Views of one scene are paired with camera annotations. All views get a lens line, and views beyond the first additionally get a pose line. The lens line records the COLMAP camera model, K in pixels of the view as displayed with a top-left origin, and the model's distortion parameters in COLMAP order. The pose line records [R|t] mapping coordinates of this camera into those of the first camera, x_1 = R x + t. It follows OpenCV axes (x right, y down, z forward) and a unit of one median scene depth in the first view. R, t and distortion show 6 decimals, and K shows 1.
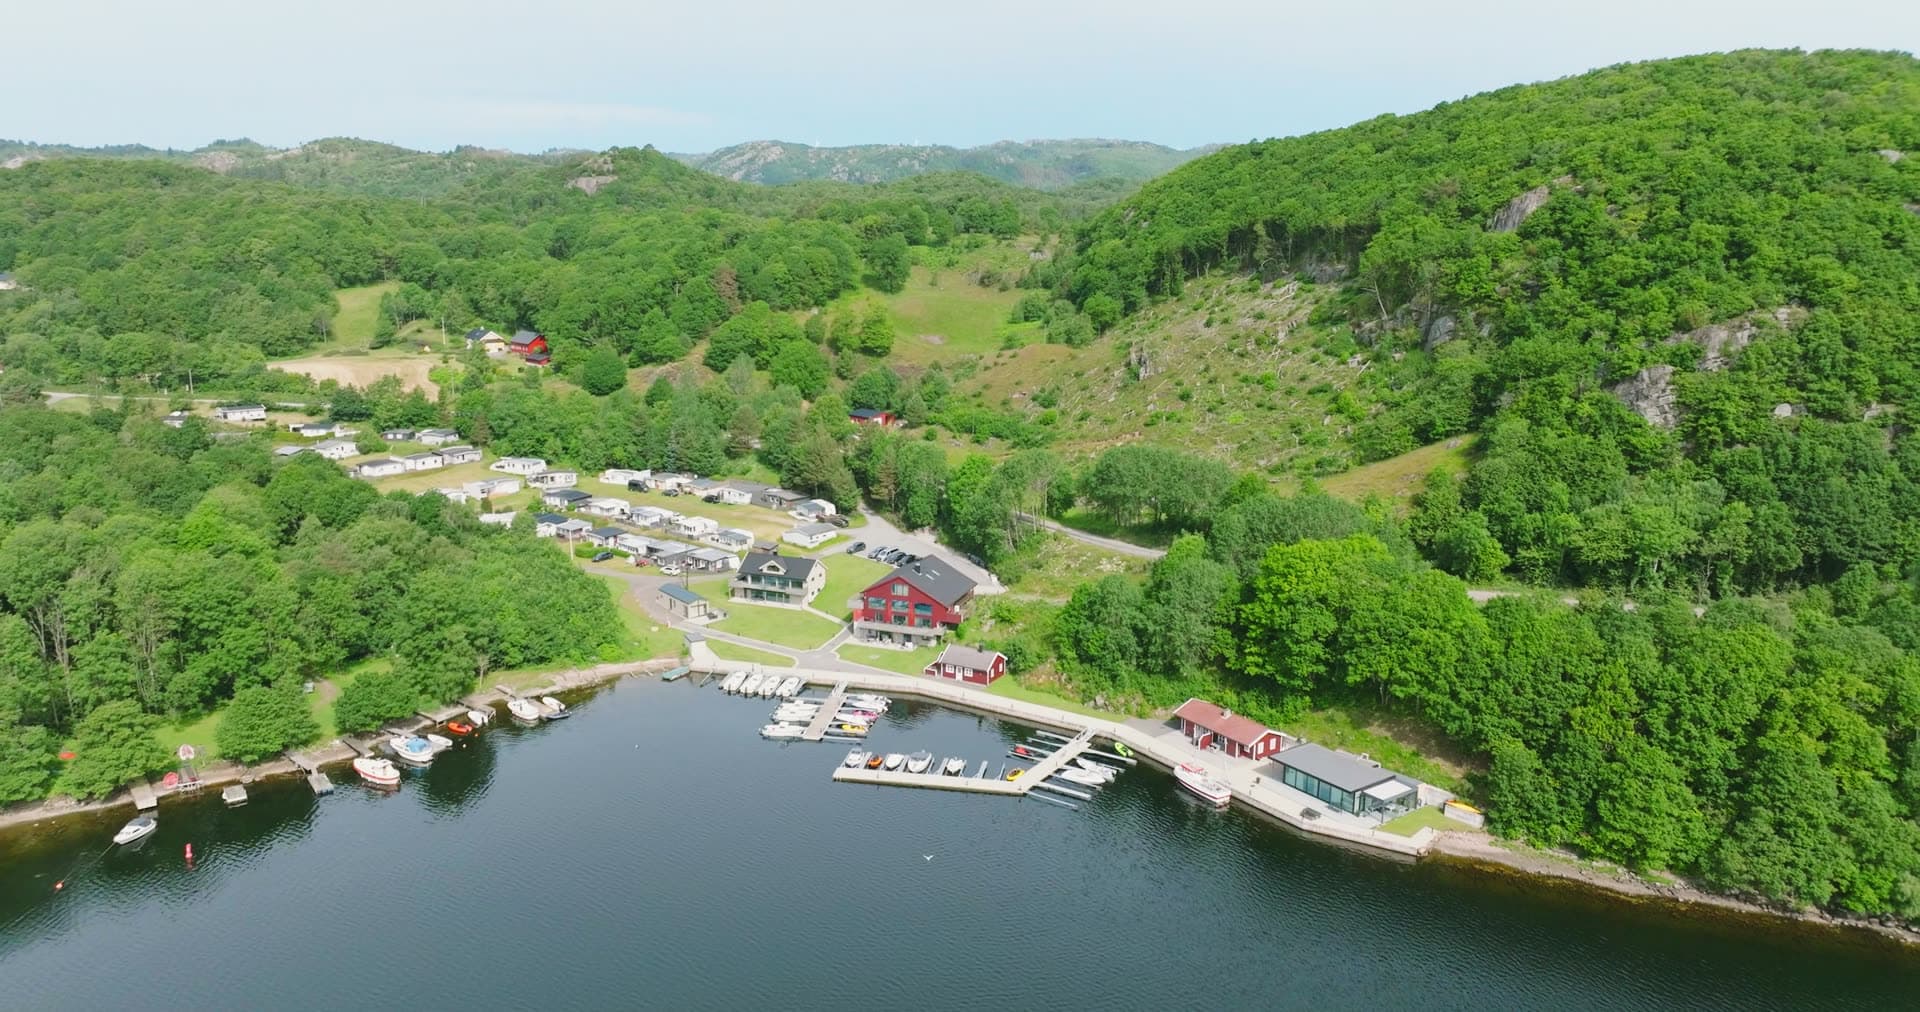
lens RADIAL K [[1355.3, 0, 963.2], [0, 1355.3, 506.5], [0, 0, 1]] dist [0.005454, 0.012389]
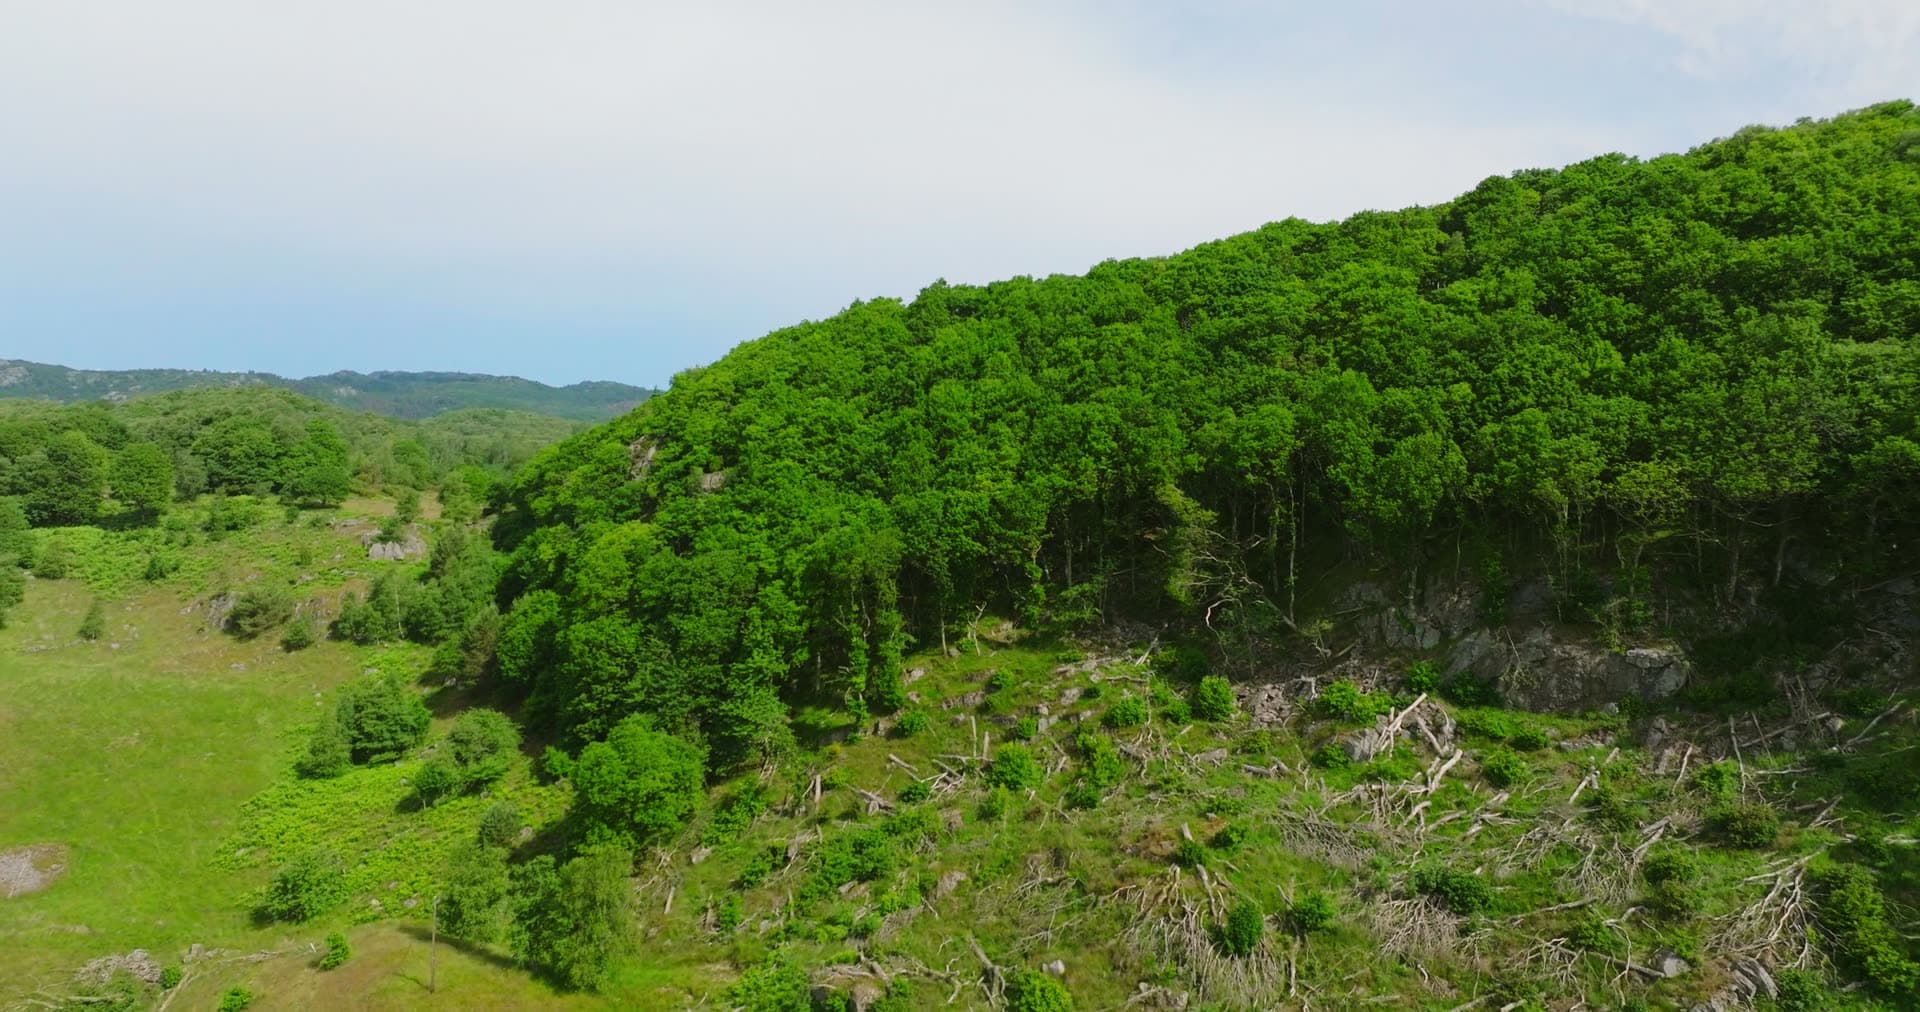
lens RADIAL K [[1355.3, 0, 961.8], [0, 1355.3, 502.2], [0, 0, 1]] dist [0.005454, 0.012389]
pose [[0.899092, -0.013346, 0.437557, 0.031189], [0.090308, 0.983690, -0.155562, -0.121792], [-0.428344, 0.179379, 0.885632, 0.567411]]
